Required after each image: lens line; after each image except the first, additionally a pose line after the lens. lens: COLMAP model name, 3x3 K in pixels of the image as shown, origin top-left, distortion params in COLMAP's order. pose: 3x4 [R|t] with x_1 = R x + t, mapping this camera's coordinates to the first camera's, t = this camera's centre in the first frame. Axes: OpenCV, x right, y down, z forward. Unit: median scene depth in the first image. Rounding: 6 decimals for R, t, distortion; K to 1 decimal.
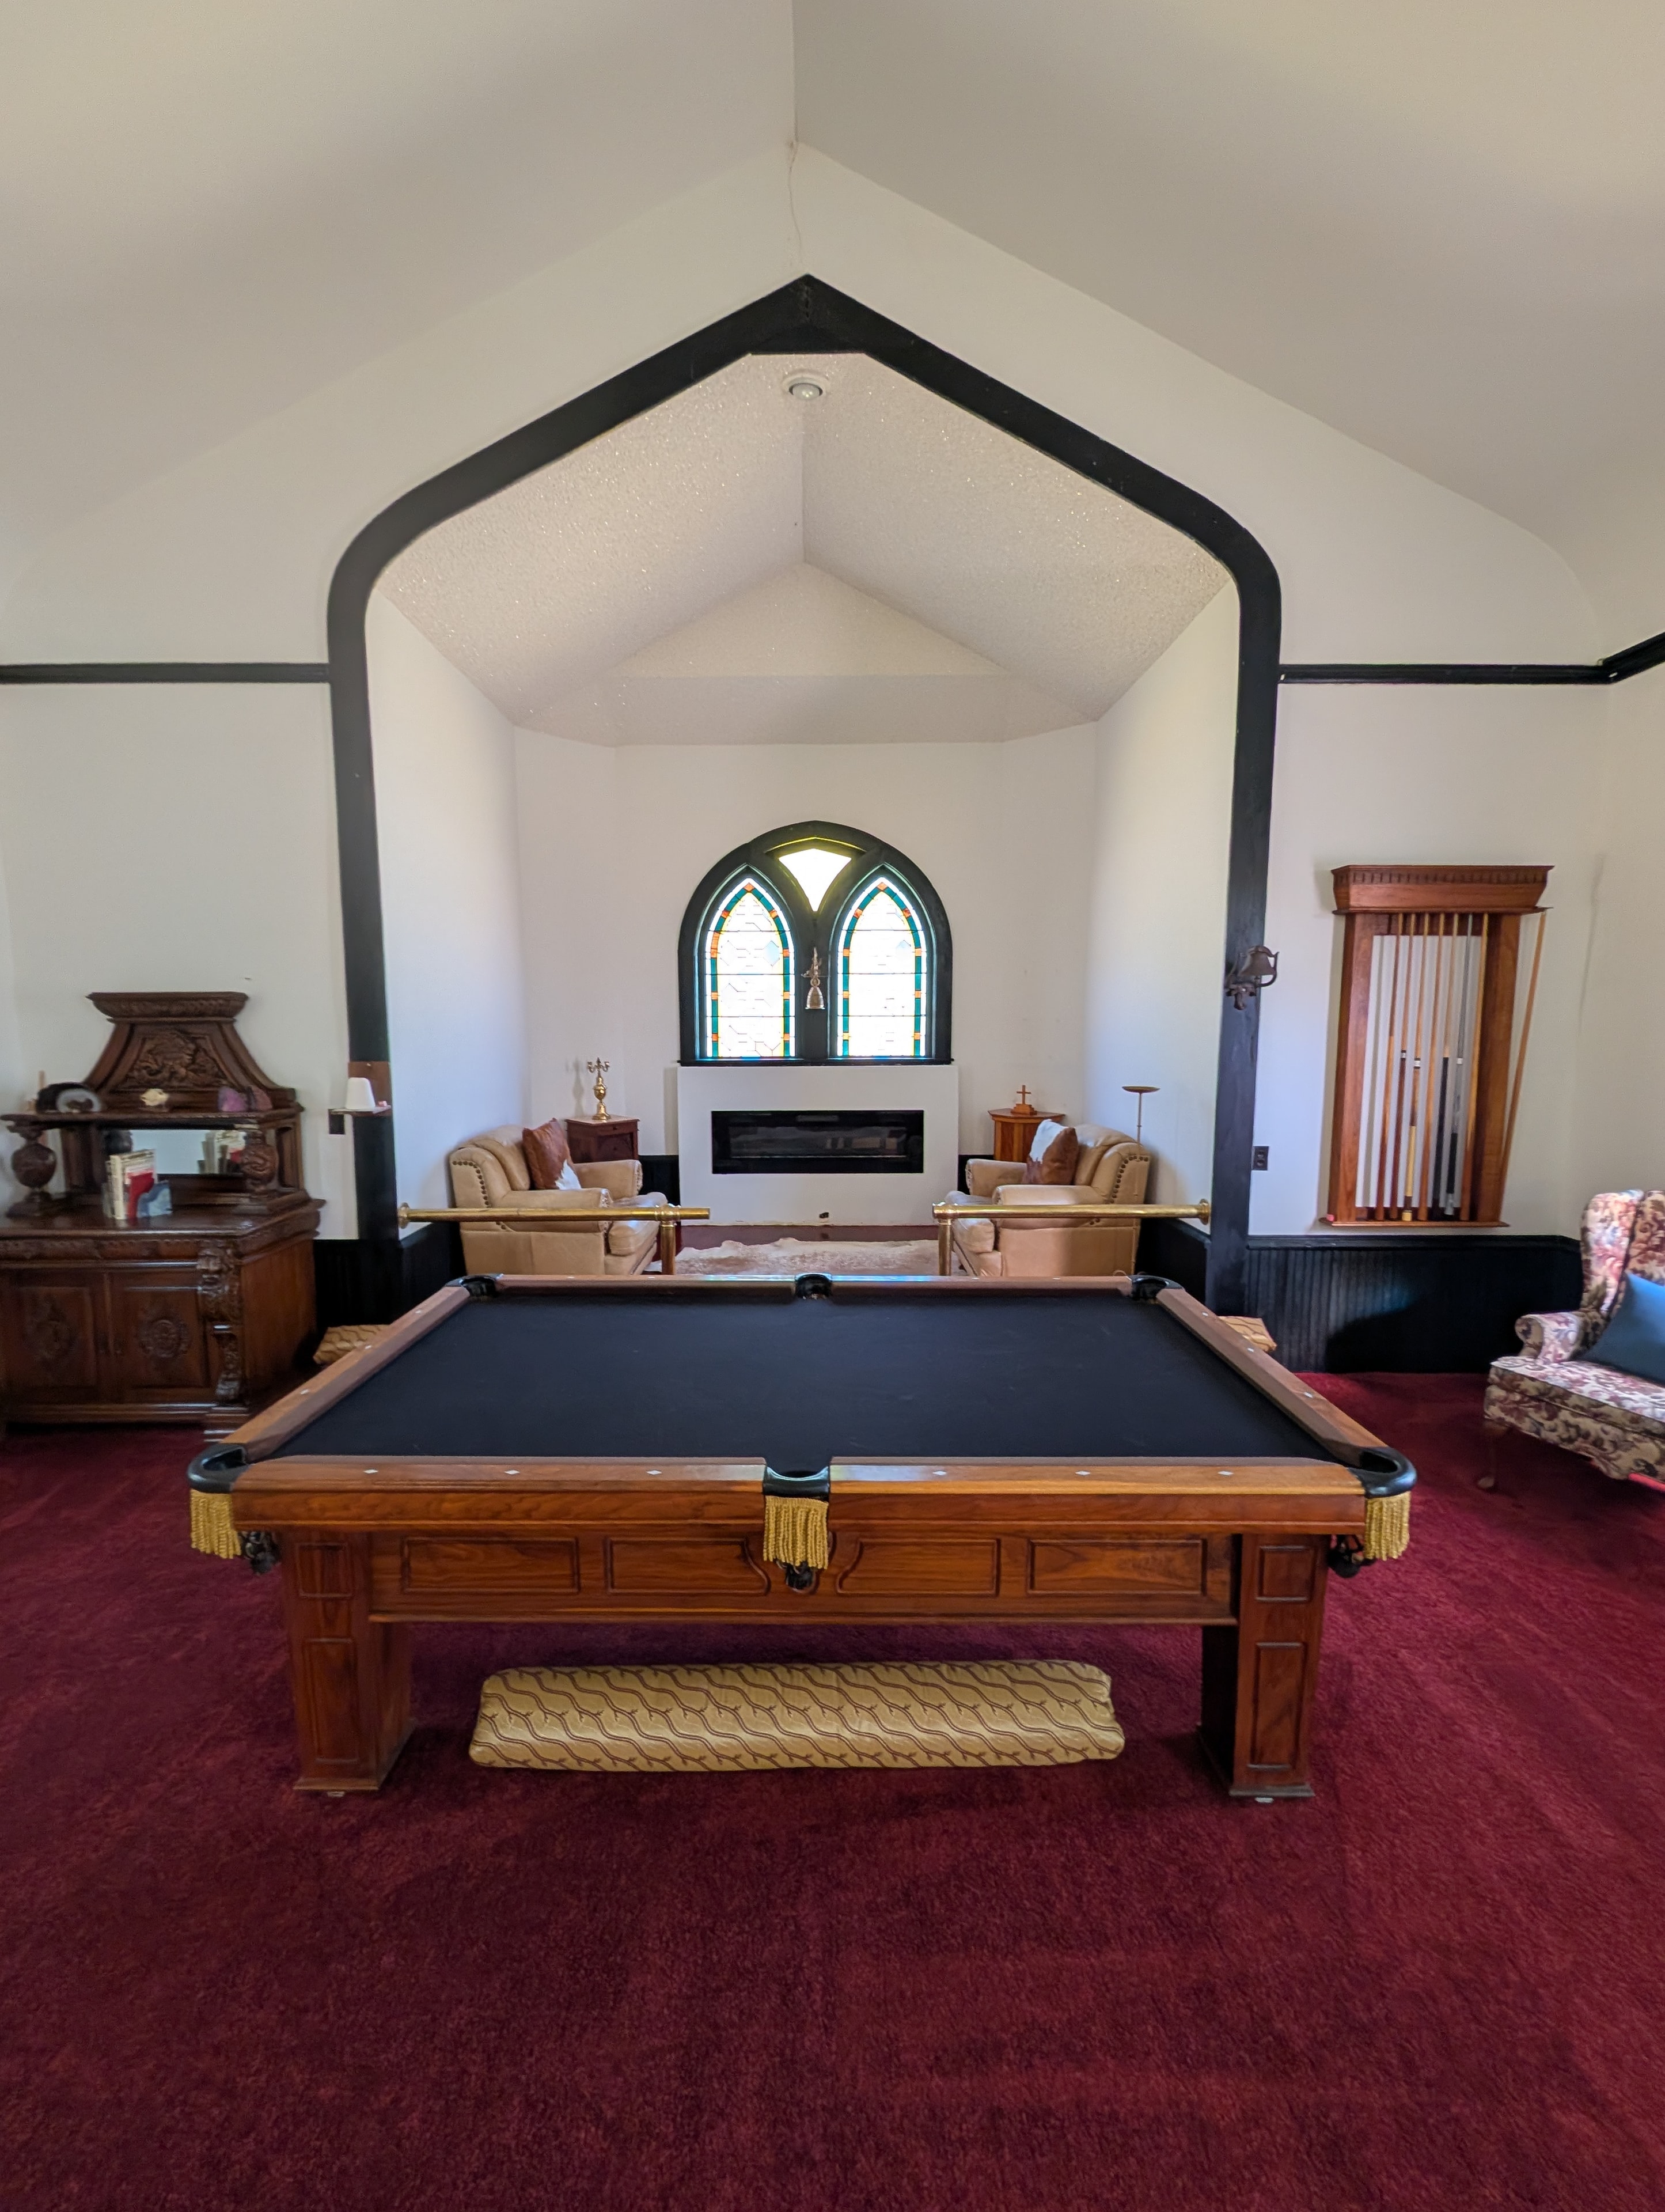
lens RADIAL K [[848.4, 0, 835.5], [0, 848.4, 1102.3], [0, 0, 1]] dist [0.001215, -0.000011]
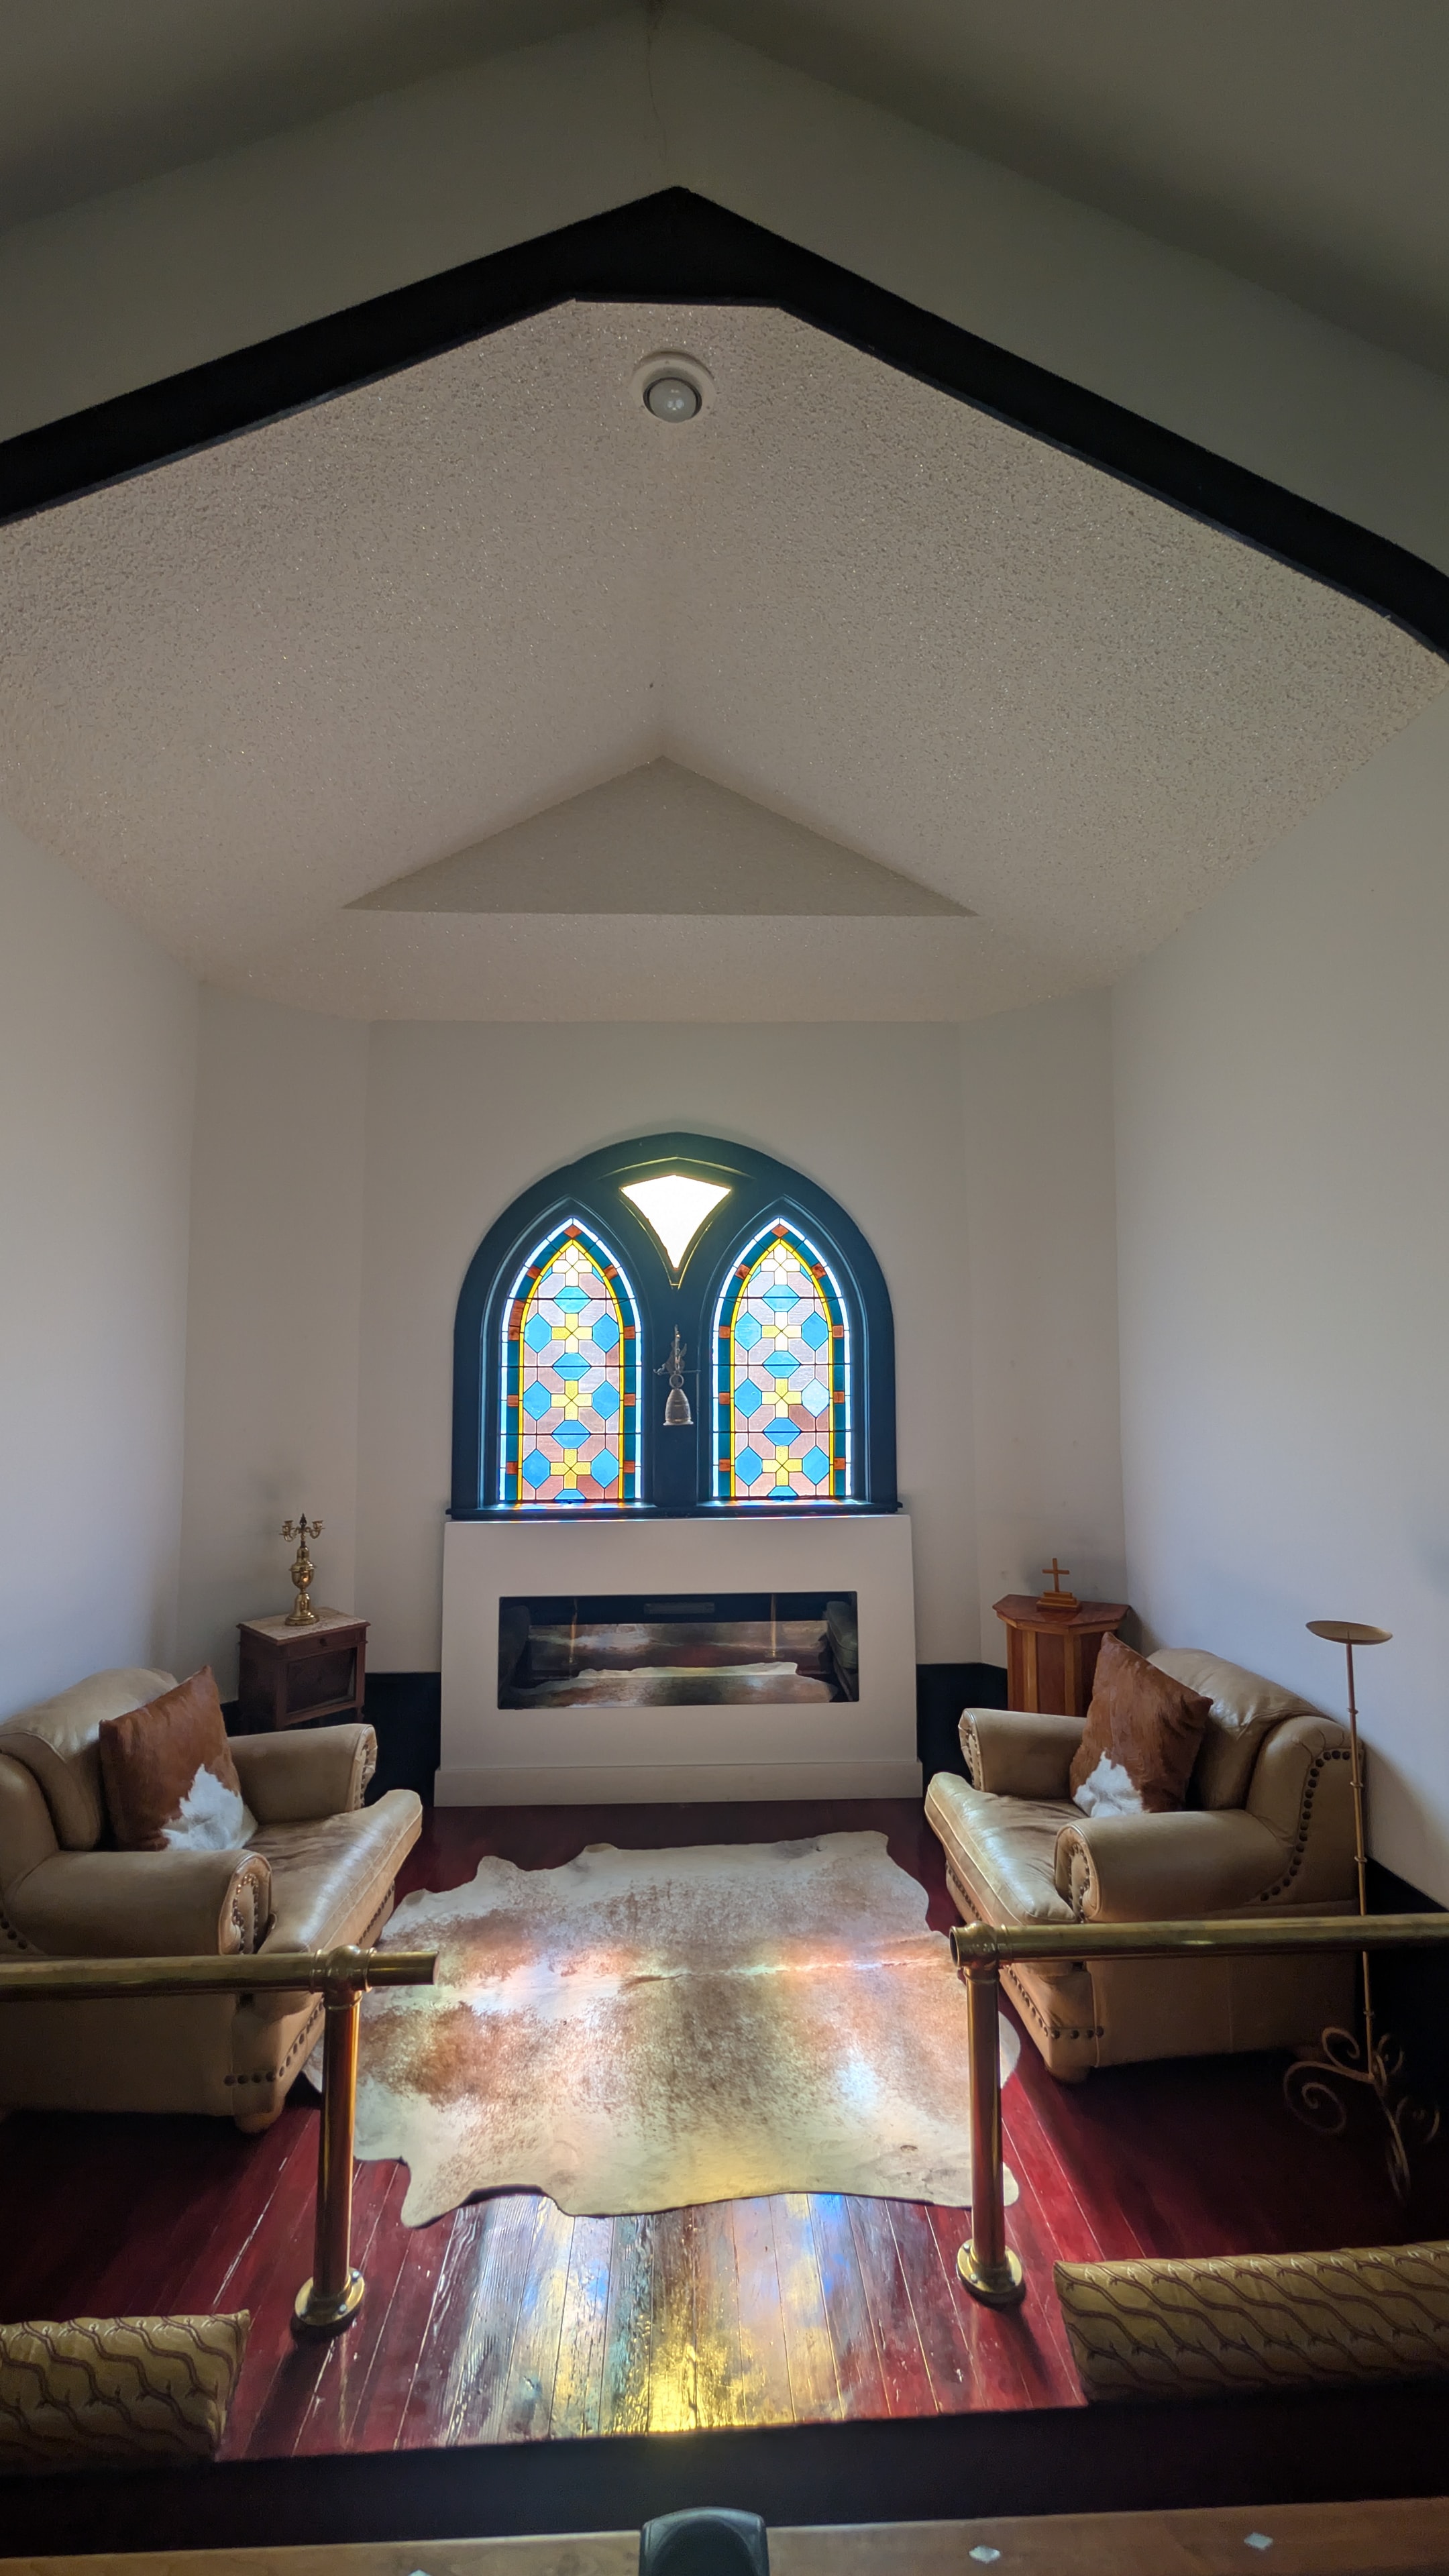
lens RADIAL K [[1007.5, 0, 726.3], [0, 1007.5, 1311.5], [0, 0, 1]] dist [0.002763, 0.000097]
pose [[0.999222, -0.000320, 0.039449, -0.016369], [0.007401, 0.983733, -0.179482, -0.058082], [-0.038750, 0.179635, 0.982970, 0.264662]]
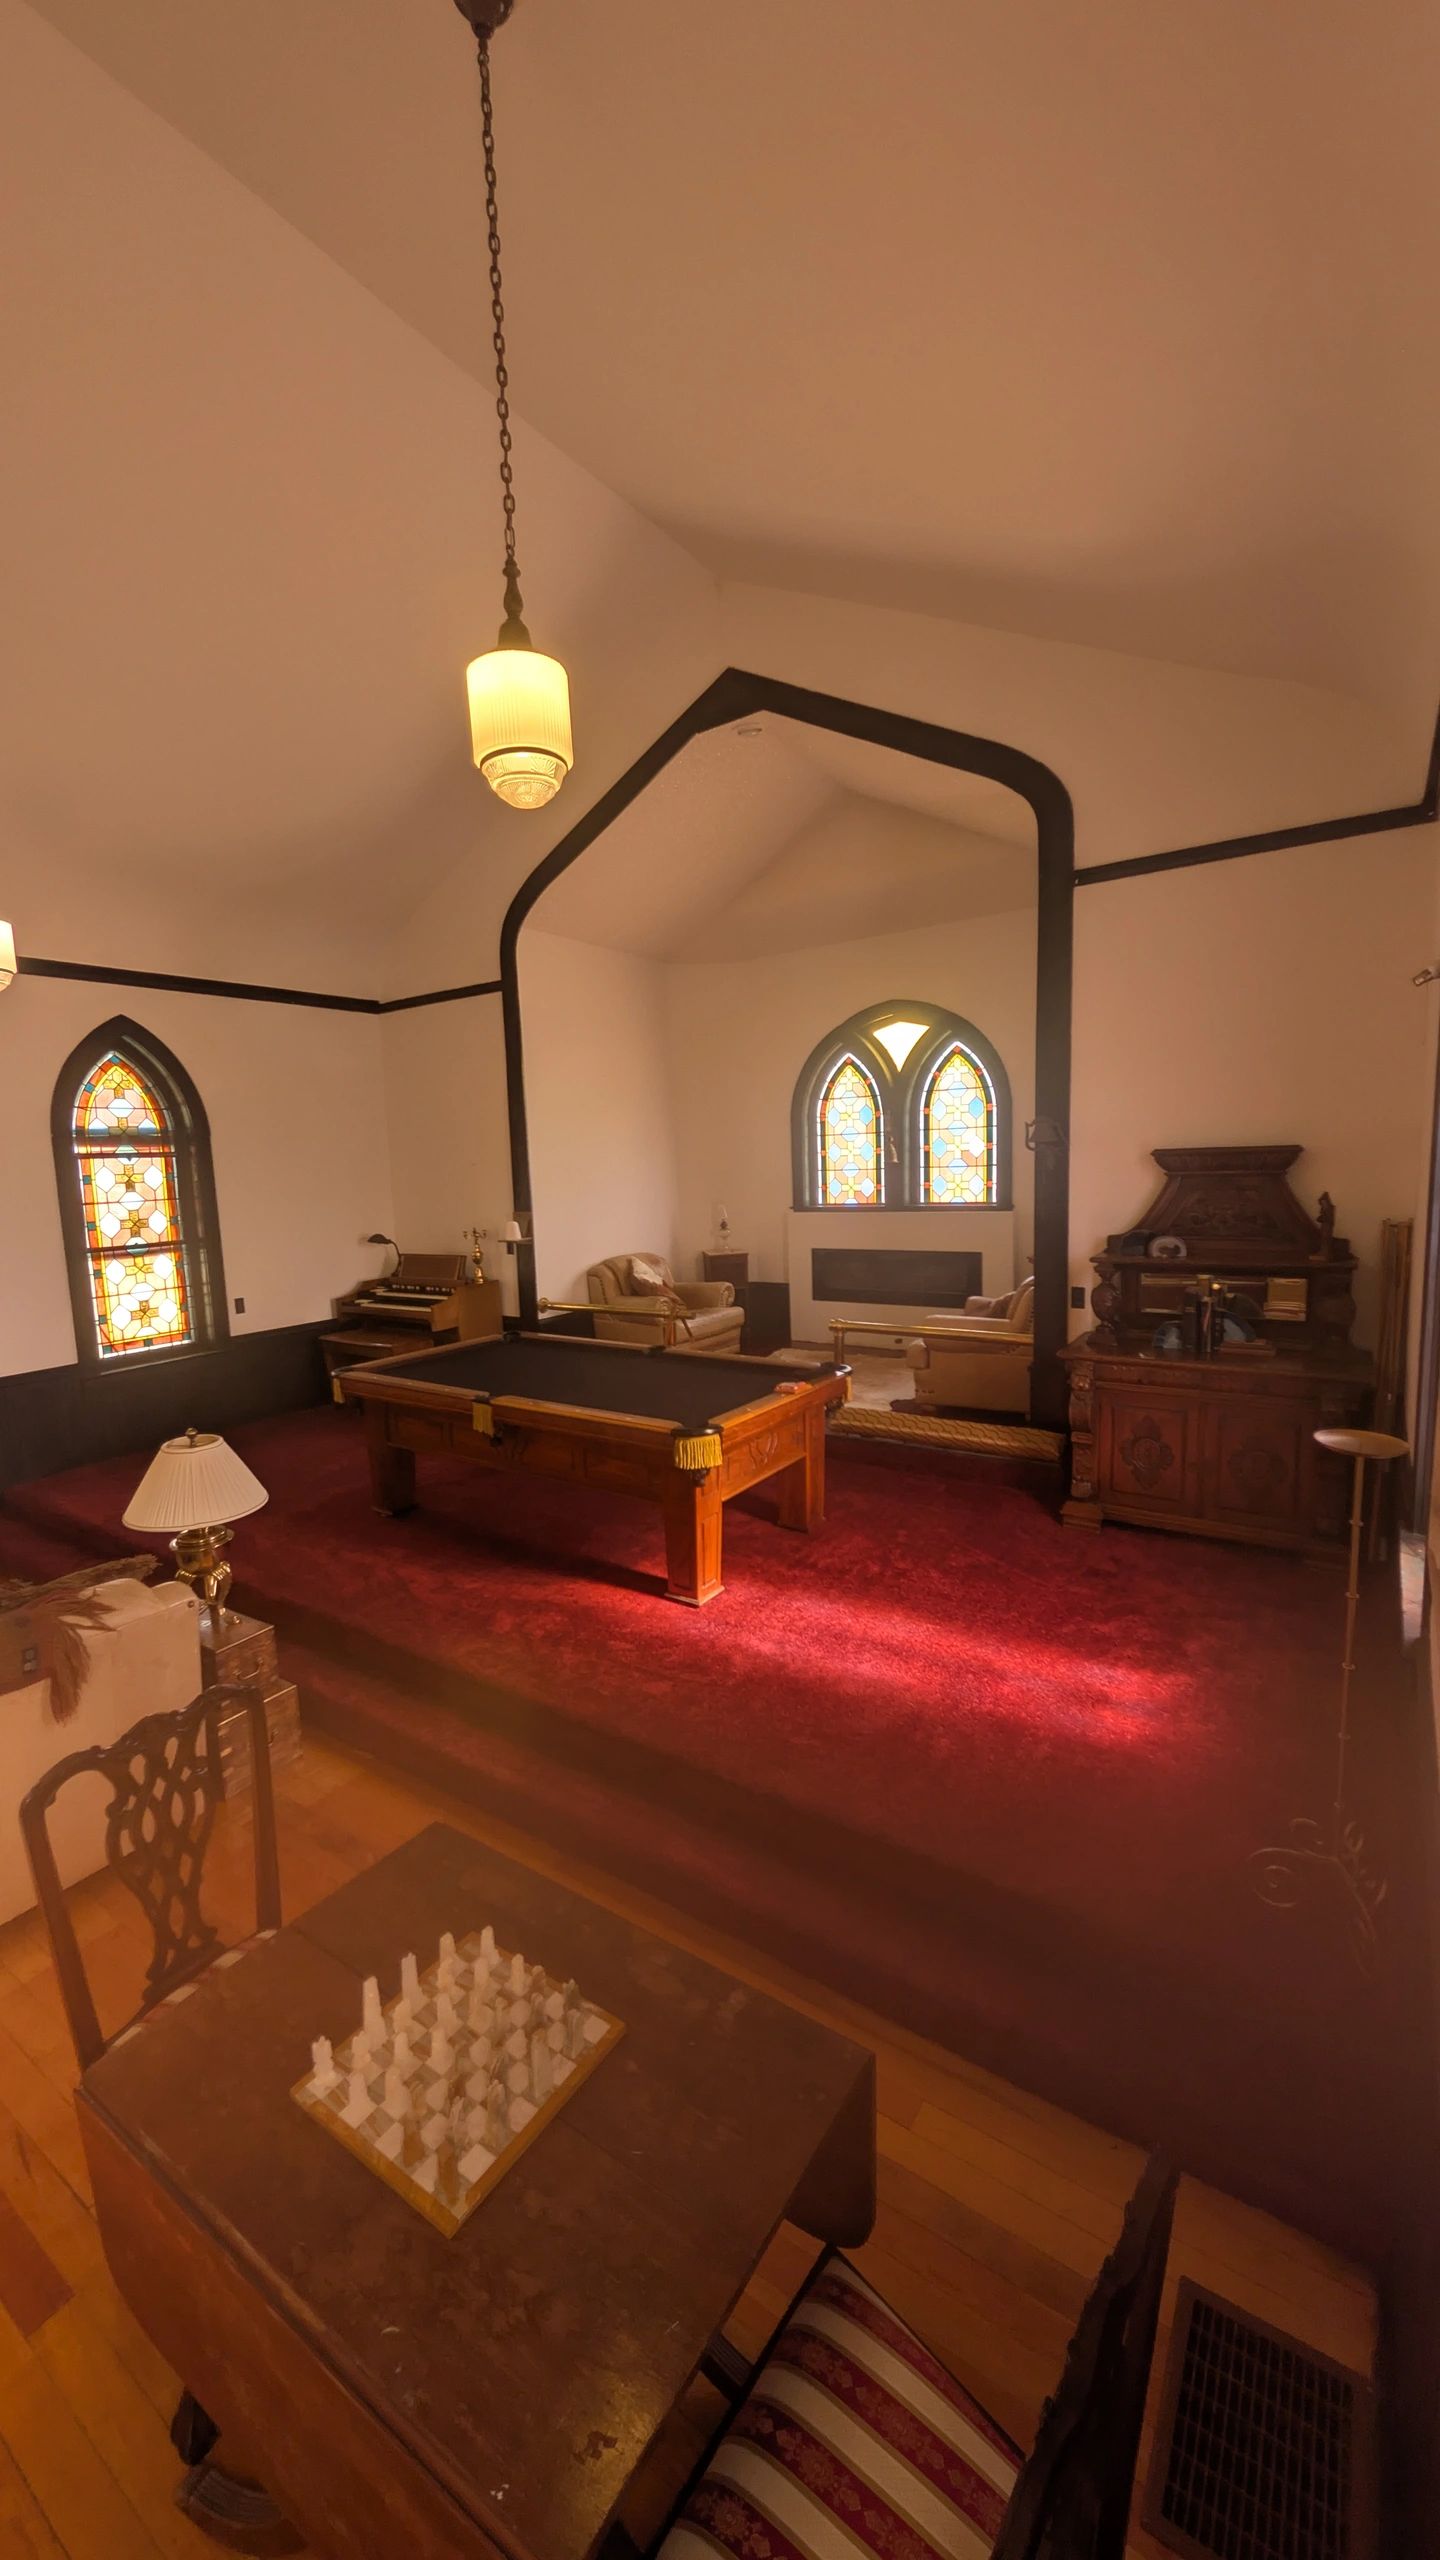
lens RADIAL K [[963.6, 0, 716.9], [0, 963.6, 1272.5], [0, 0, 1]] dist [0.000450, -0.000487]
pose [[0.821143, 0.038211, -0.569442, 0.532258], [-0.021641, 0.999123, 0.035836, -0.002302], [0.570312, -0.017103, 0.821250, -0.216585]]
